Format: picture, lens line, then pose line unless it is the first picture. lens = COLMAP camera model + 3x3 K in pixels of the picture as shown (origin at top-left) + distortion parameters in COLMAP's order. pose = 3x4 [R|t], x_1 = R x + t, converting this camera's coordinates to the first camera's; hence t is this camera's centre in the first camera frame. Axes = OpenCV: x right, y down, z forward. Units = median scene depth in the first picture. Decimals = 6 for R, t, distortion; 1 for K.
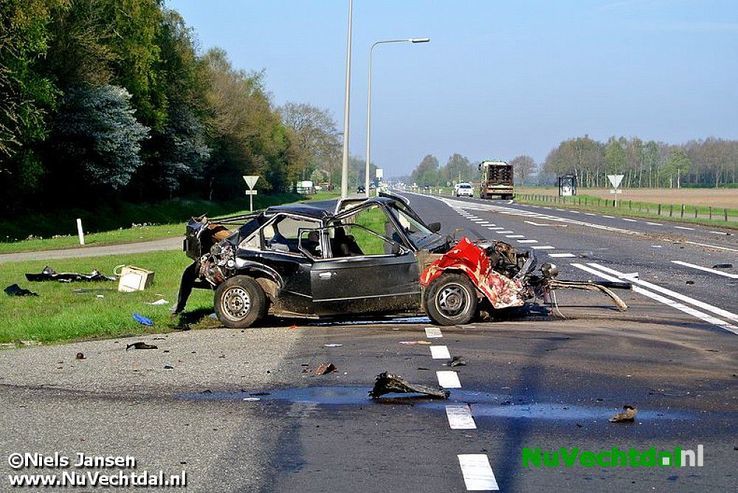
lens RADIAL K [[1573.2, 0, 369.0], [0, 1573.2, 246.5], [0, 0, 1]] dist [0.006991, -0.330131]
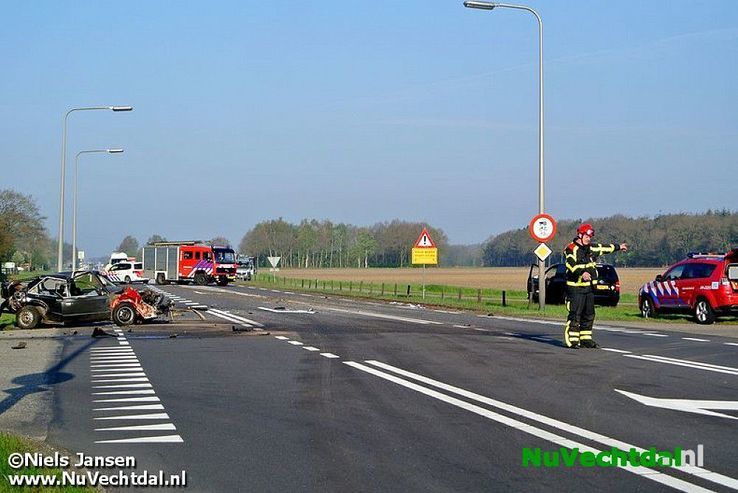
lens RADIAL K [[1699.0, 0, 393.8], [0, 1699.0, 265.0], [0, 0, 1]] dist [0.071326, -0.344163]
pose [[0.981844, -0.003184, 0.189665, -0.030806], [0.010664, 0.999204, -0.038435, 0.058481], [-0.189392, 0.039760, 0.981096, -1.438825]]
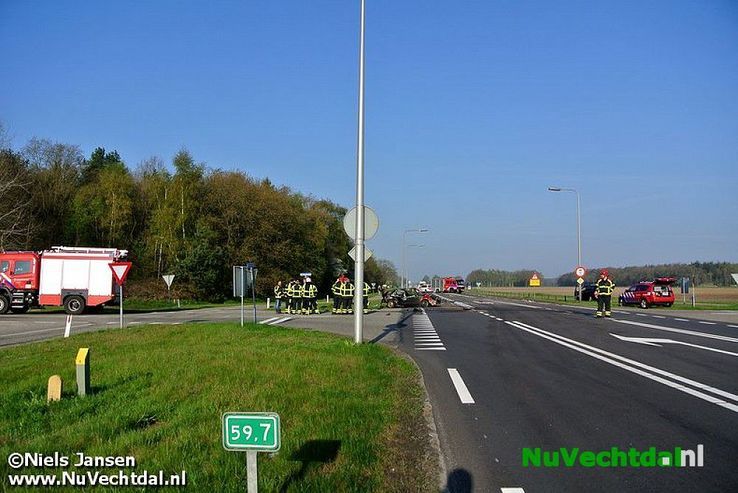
lens RADIAL K [[1254.5, 0, 369.4], [0, 1254.5, 266.5], [0, 0, 1]] dist [-0.002567, -0.069025]
pose [[0.999176, -0.002274, -0.040521, 0.033504], [-0.000242, 0.998076, -0.061996, 0.192825], [0.040584, 0.061955, 0.997254, -3.947434]]
